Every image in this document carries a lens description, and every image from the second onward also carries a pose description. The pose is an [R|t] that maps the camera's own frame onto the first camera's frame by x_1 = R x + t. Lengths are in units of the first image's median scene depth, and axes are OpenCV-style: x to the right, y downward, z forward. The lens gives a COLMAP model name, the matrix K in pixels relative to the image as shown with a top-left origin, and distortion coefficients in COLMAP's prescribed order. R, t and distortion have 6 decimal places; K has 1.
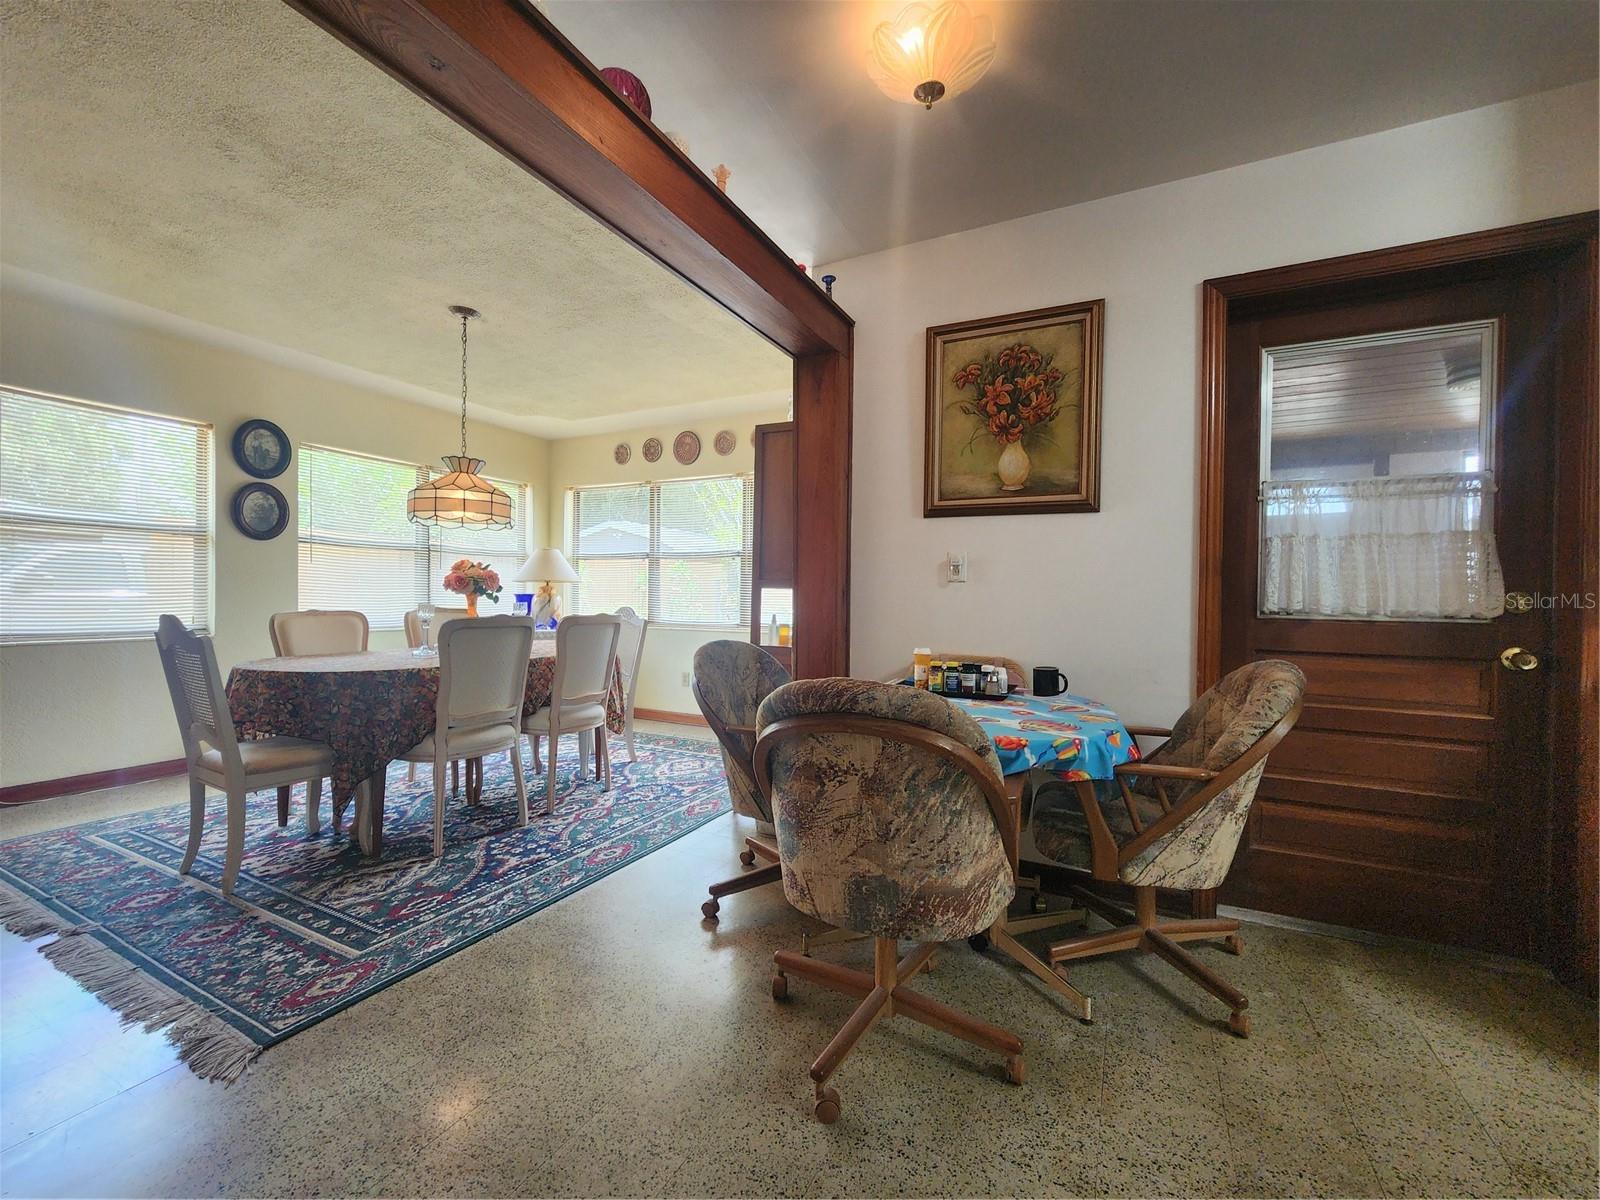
lens RADIAL K [[652.9, 0, 809.6], [0, 652.9, 600.7], [0, 0, 1]] dist [-0.002890, 0.000756]
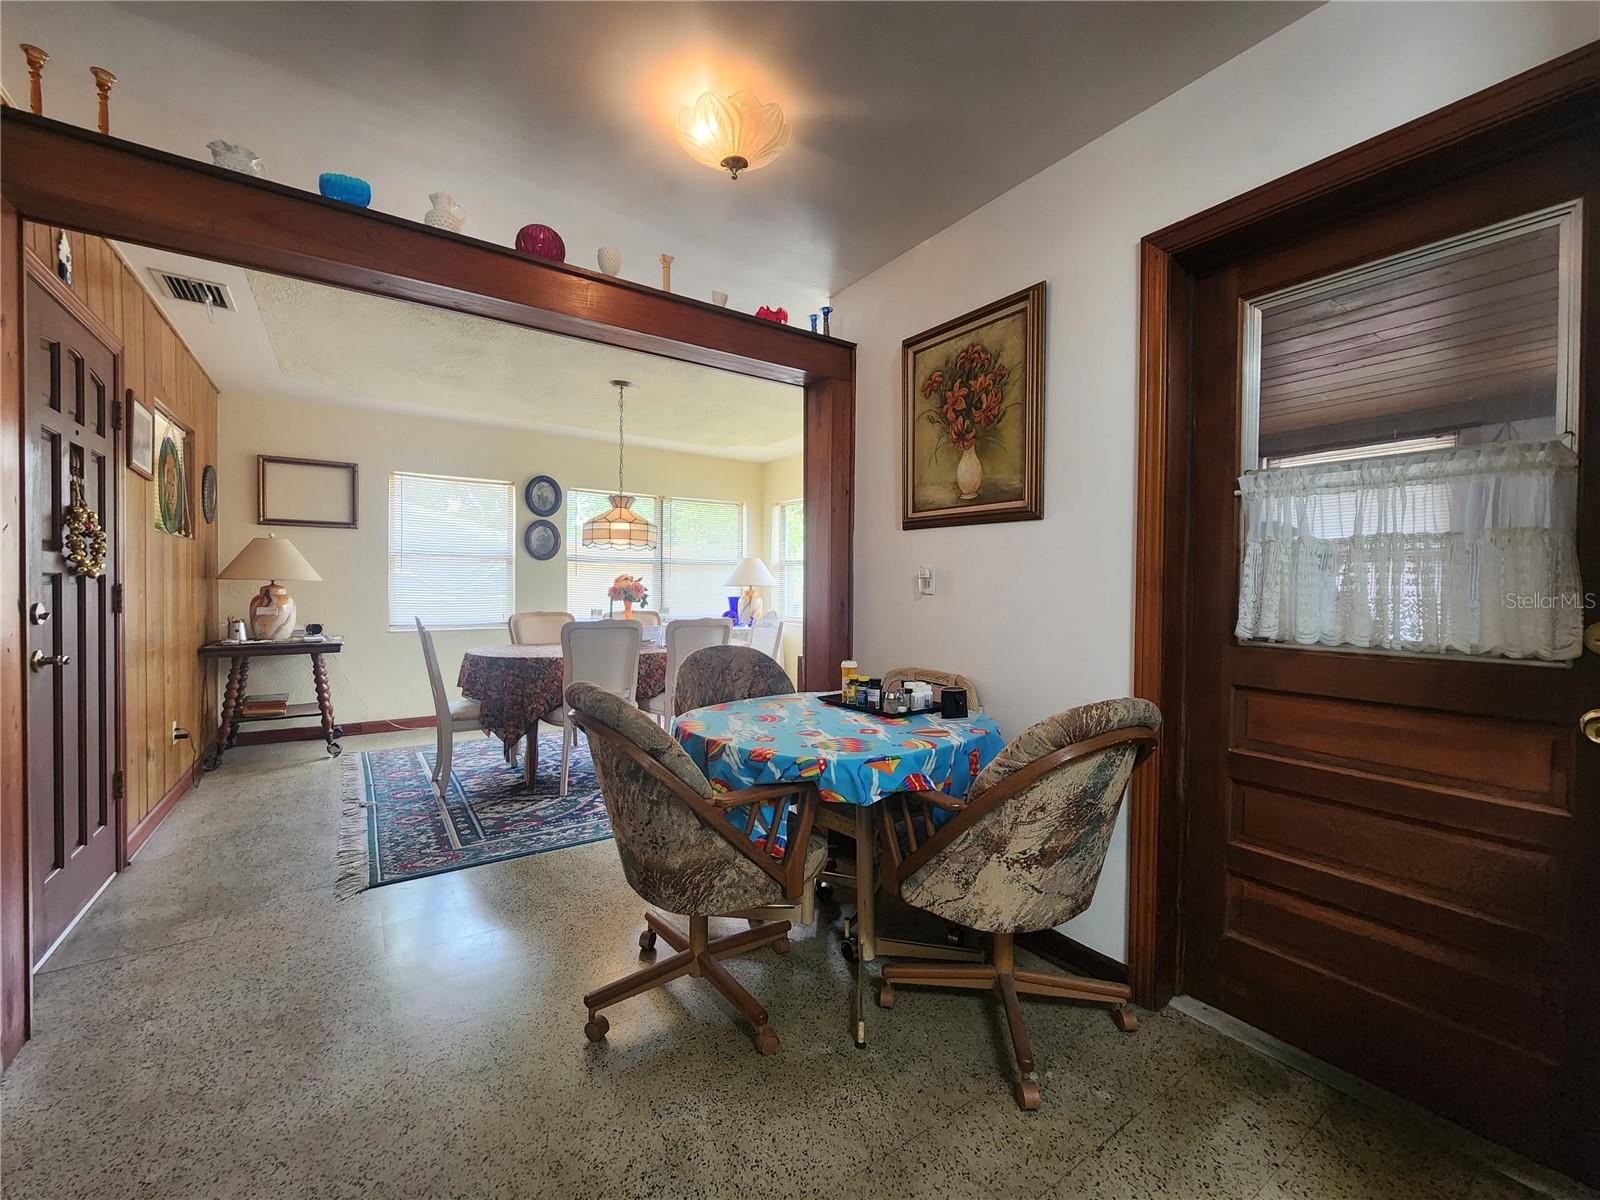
lens RADIAL K [[641.6, 0, 791.2], [0, 641.6, 597.9], [0, 0, 1]] dist [-0.002276, -0.000132]
pose [[0.879222, 0.003325, -0.476401, 0.492316], [-0.003373, 0.999994, 0.000753, -0.024171], [0.476401, 0.000945, 0.879228, 0.054055]]
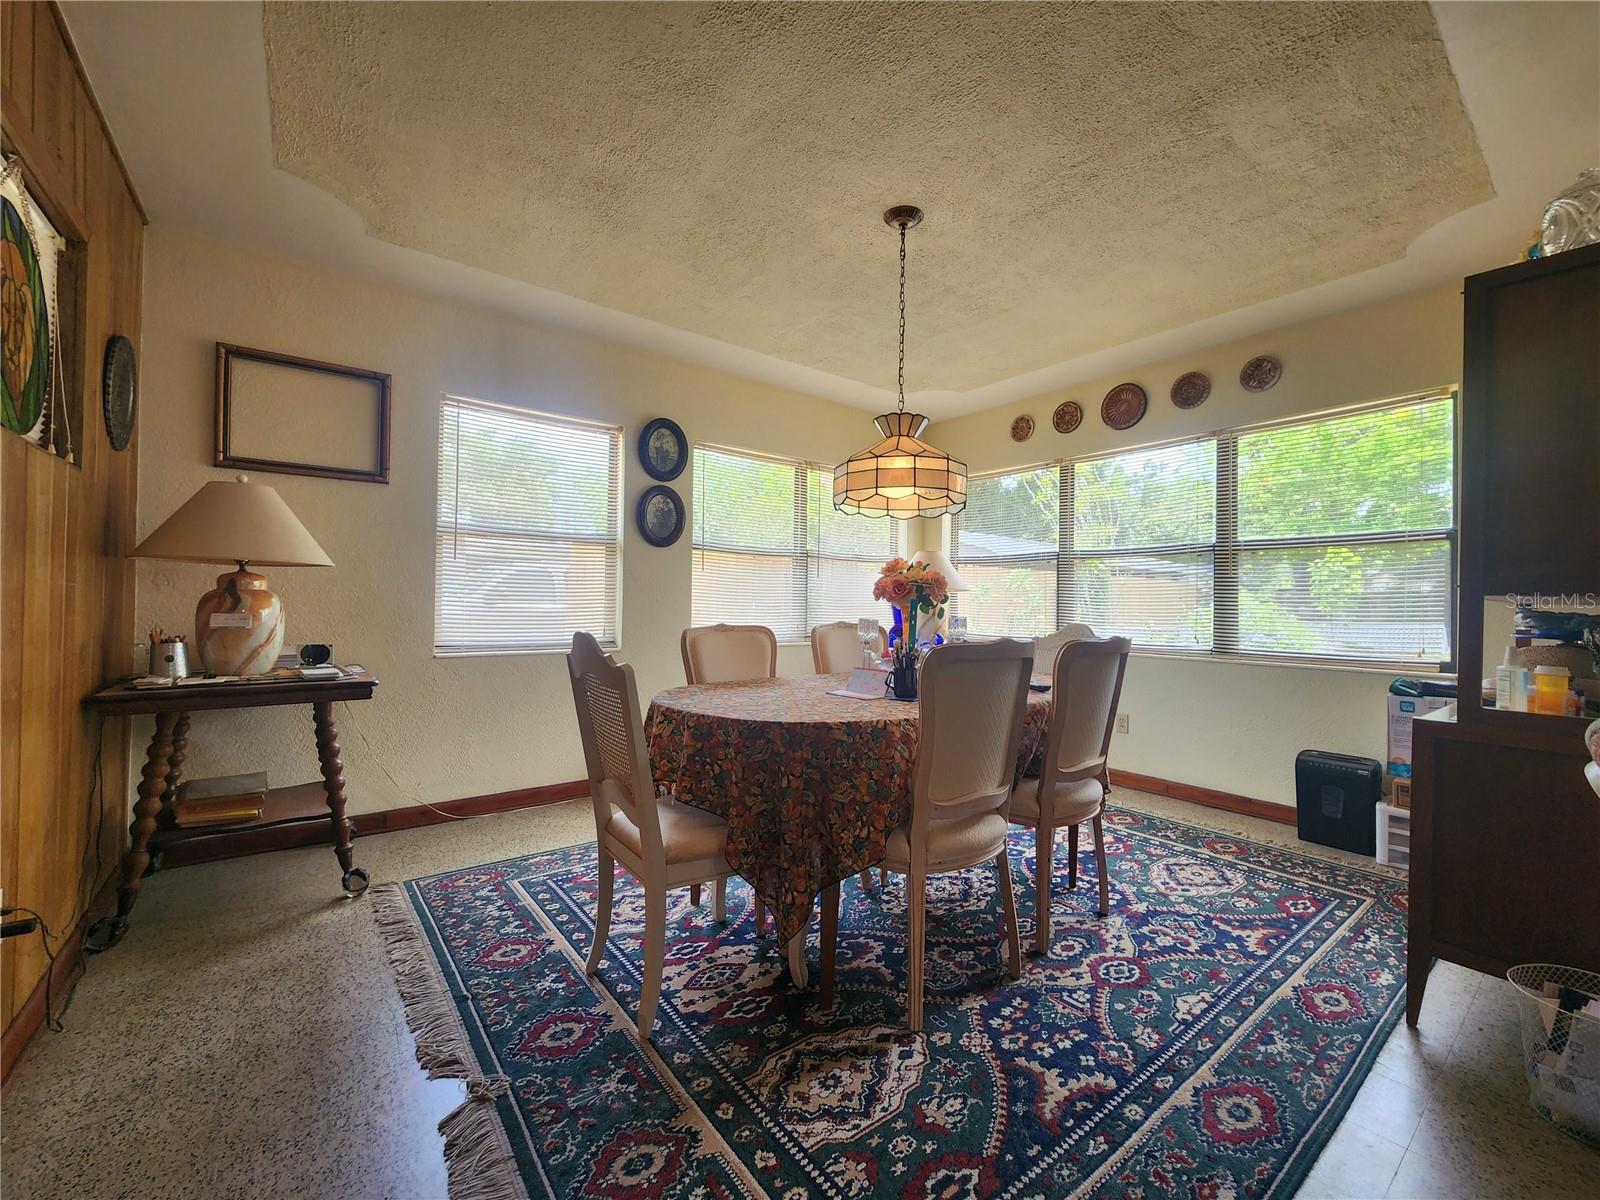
lens RADIAL K [[663.5, 0, 810.8], [0, 663.5, 595.9], [0, 0, 1]] dist [-0.001030, 0.000181]
pose [[0.903868, -0.003539, -0.427796, -0.400662], [-0.008131, 0.999643, -0.025451, -0.001080], [0.427733, 0.026483, 0.903517, 0.391226]]
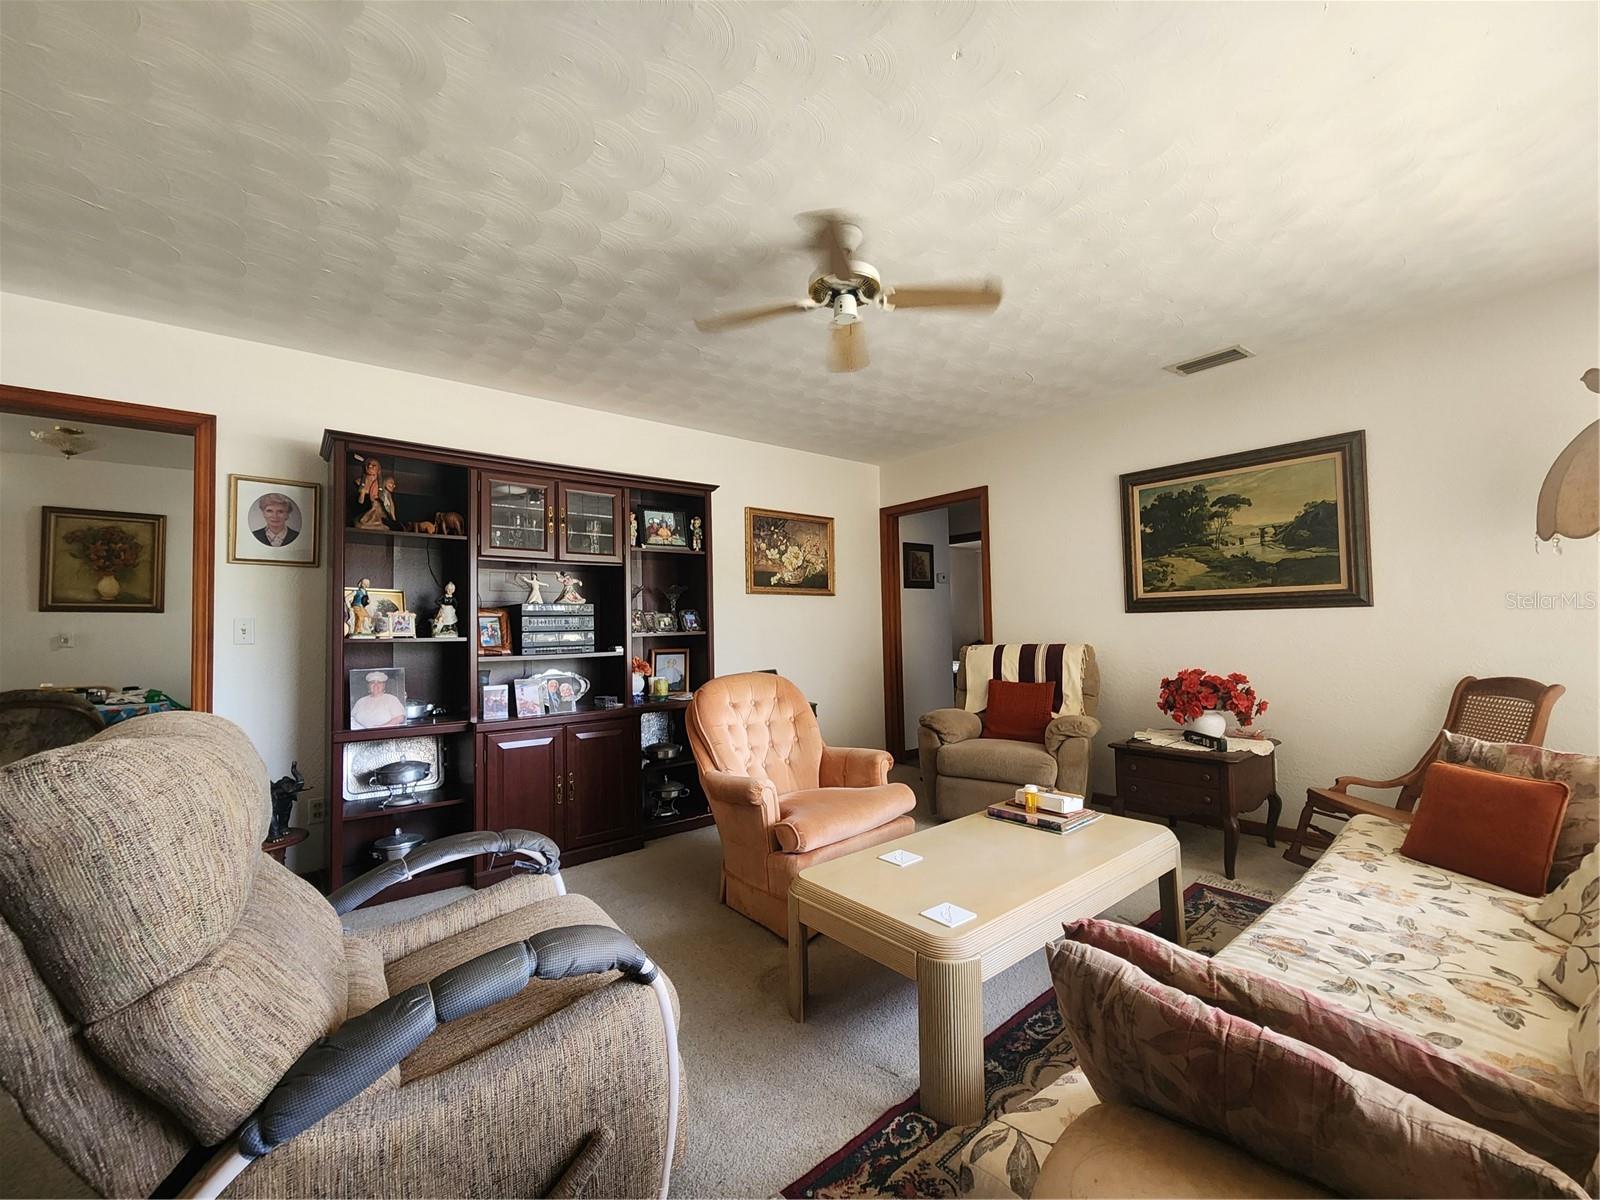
lens RADIAL K [[641.6, 0, 791.2], [0, 641.6, 597.9], [0, 0, 1]] dist [-0.002276, -0.000132]
pose [[0.432503, 0.025865, 0.901261, -0.499270], [0.037021, 0.998236, -0.046414, -0.007831], [-0.900872, 0.053440, 0.430783, -1.571954]]
